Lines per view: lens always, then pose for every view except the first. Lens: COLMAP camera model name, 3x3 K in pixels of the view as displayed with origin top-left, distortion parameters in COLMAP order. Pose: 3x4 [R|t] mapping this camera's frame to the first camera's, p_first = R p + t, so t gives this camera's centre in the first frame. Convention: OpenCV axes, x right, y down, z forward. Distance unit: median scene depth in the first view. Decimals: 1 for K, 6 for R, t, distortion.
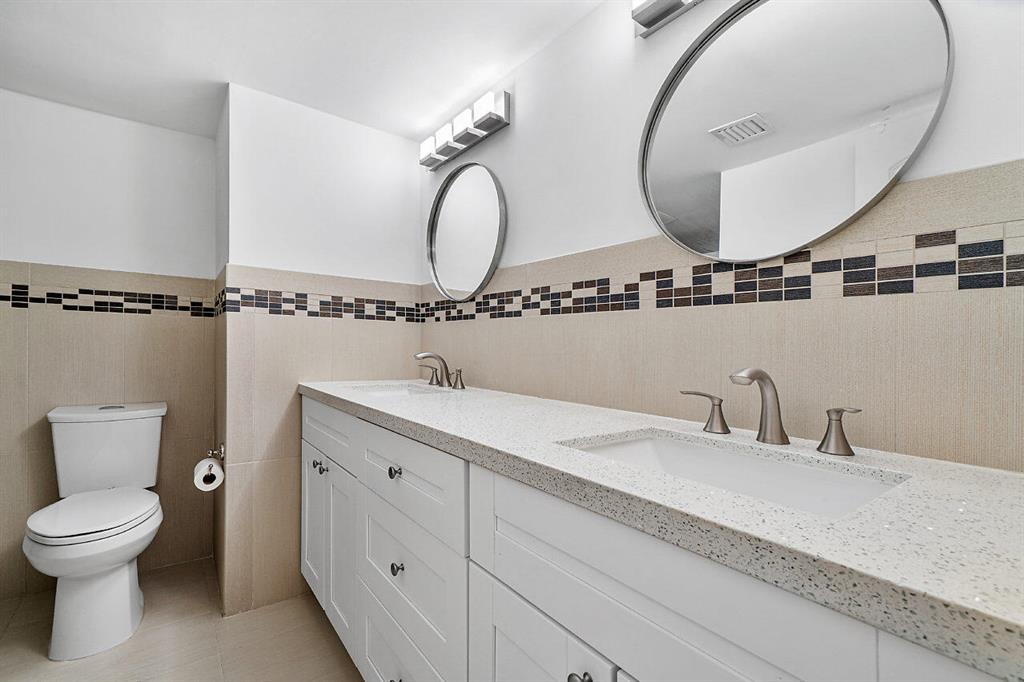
lens RADIAL K [[451.3, 0, 505.3], [0, 451.3, 347.9], [0, 0, 1]] dist [-0.004159, 0.002727]
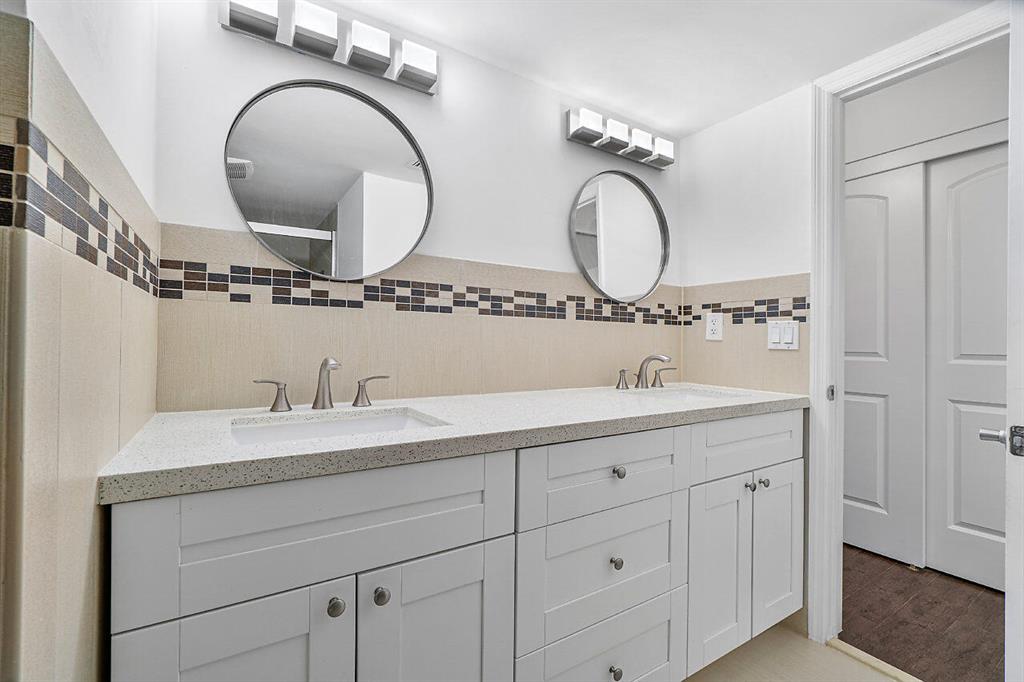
lens RADIAL K [[451.3, 0, 508.2], [0, 451.3, 336.2], [0, 0, 1]] dist [-0.004159, 0.002727]
pose [[0.078693, -0.017974, 0.996737, -1.035896], [-0.017682, 0.999655, 0.019422, -0.047377], [-0.996742, -0.019152, 0.078348, 0.920226]]
